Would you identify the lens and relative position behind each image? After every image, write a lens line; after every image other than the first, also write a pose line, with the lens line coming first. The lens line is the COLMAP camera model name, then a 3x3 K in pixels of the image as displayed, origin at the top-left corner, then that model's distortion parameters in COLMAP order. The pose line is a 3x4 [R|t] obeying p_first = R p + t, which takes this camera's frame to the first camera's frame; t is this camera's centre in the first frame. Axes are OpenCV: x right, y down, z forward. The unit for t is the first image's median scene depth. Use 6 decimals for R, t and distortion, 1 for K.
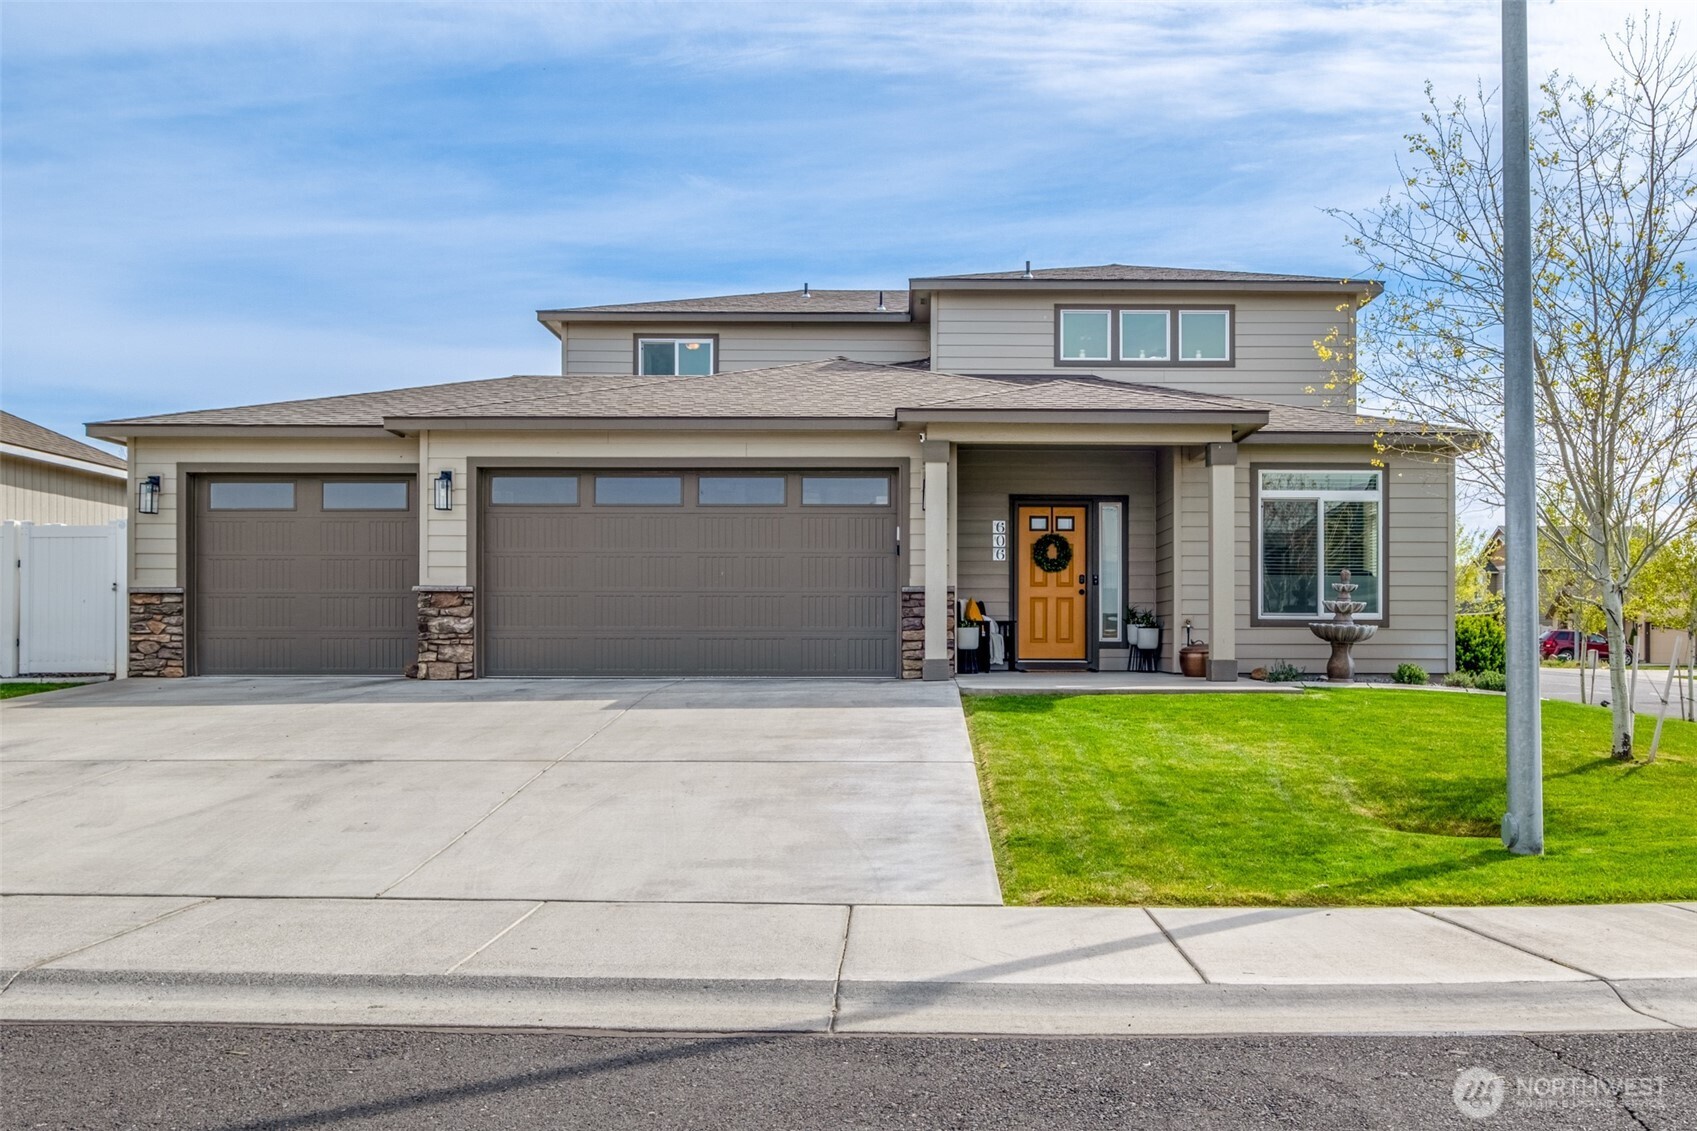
lens RADIAL K [[1361.0, 0, 850.8], [0, 1361.0, 573.2], [0, 0, 1]] dist [-0.000174, 0.001654]
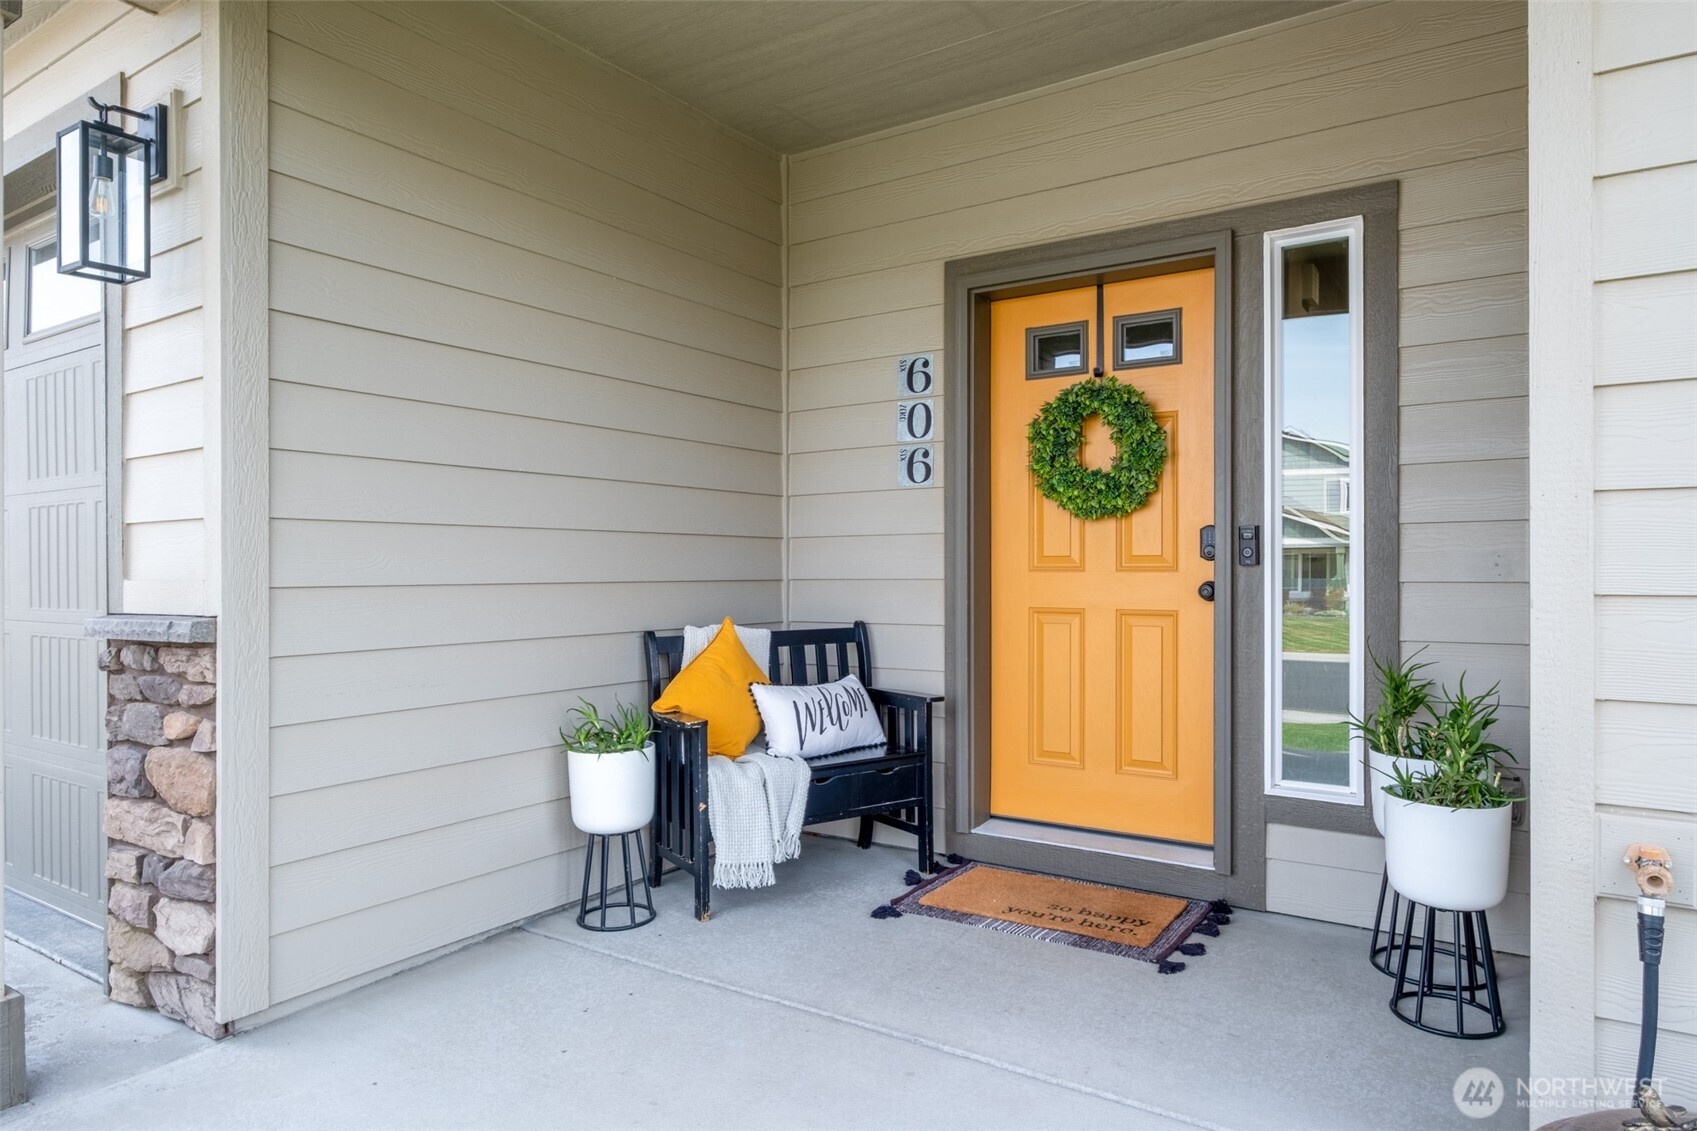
lens RADIAL K [[1024.7, 0, 841.0], [0, 1024.7, 560.9], [0, 0, 1]] dist [0.003249, 0.000074]
pose [[0.847906, -0.009812, -0.530056, 0.214049], [0.033050, 0.998862, 0.034378, -0.001149], [0.529116, -0.046668, 0.847265, 0.792807]]
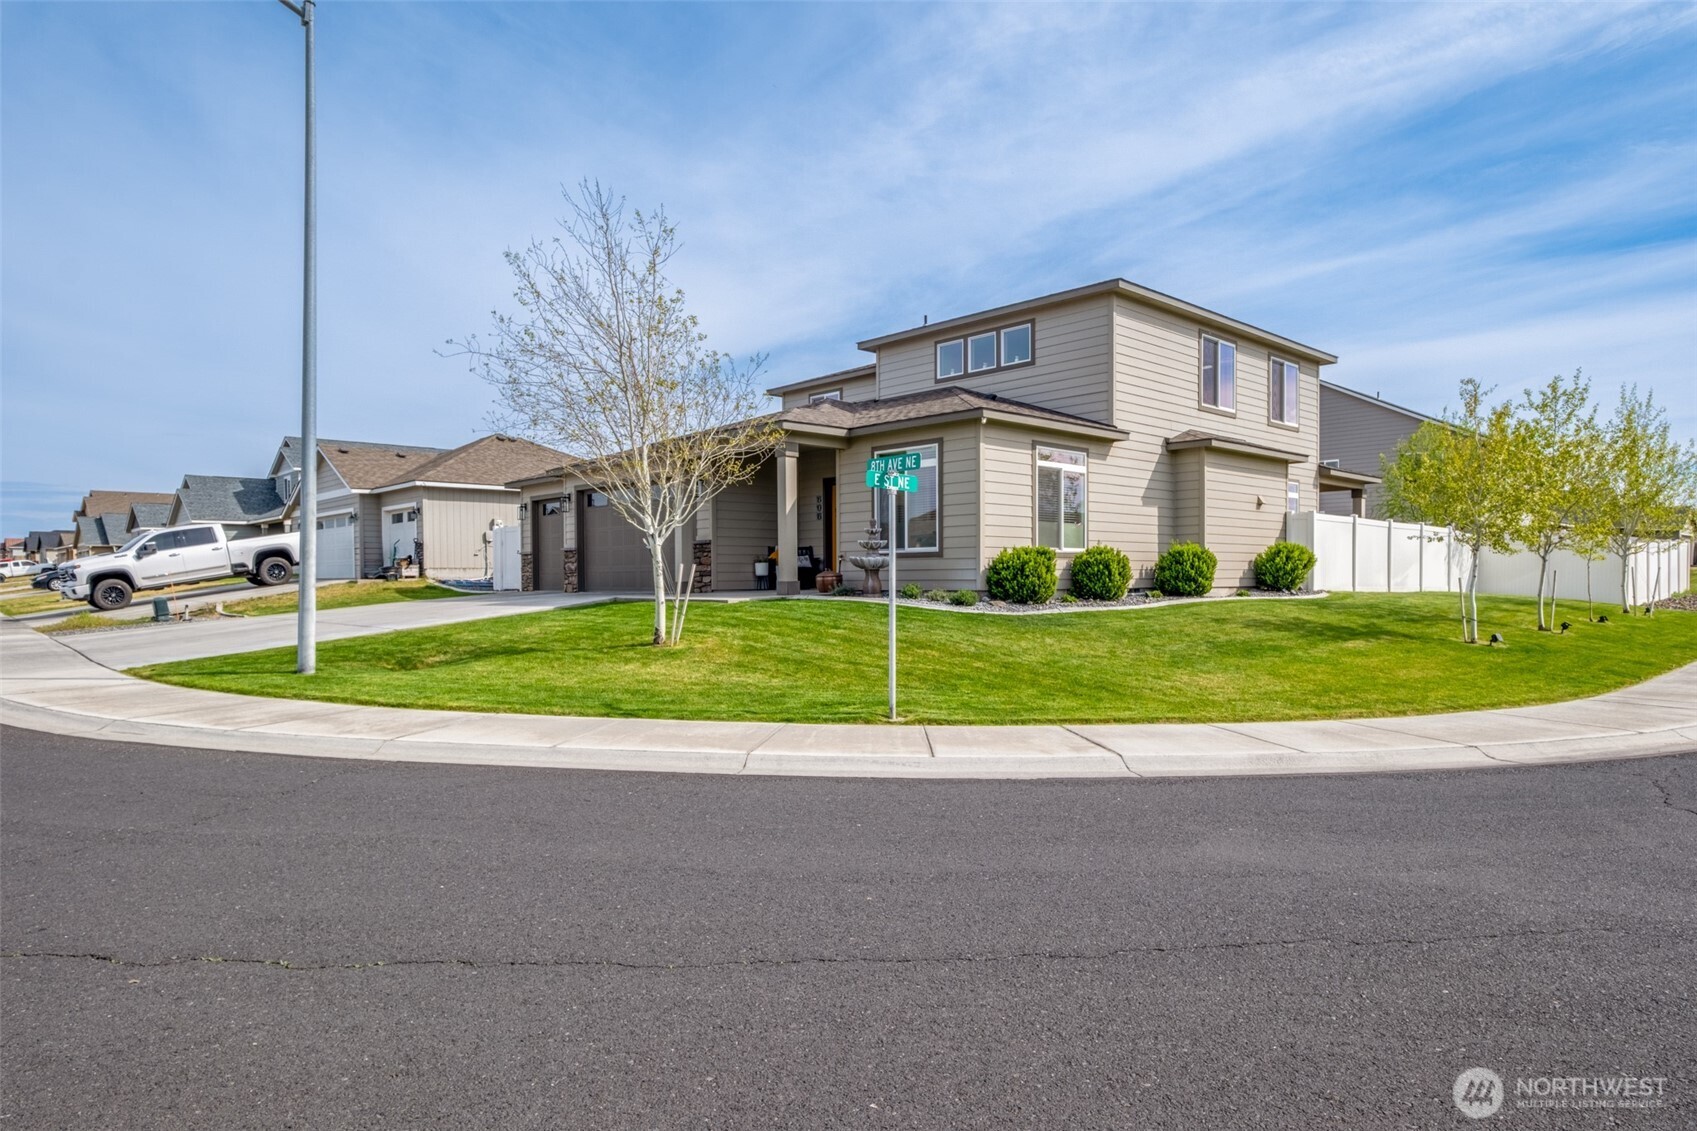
lens RADIAL K [[988.0, 0, 850.5], [0, 988.0, 569.5], [0, 0, 1]] dist [0.004729, 0.001158]
pose [[0.689046, -0.014231, -0.724578, 0.974304], [0.040995, 0.998972, 0.019364, 0.026970], [0.723557, -0.043047, 0.688921, 0.216066]]
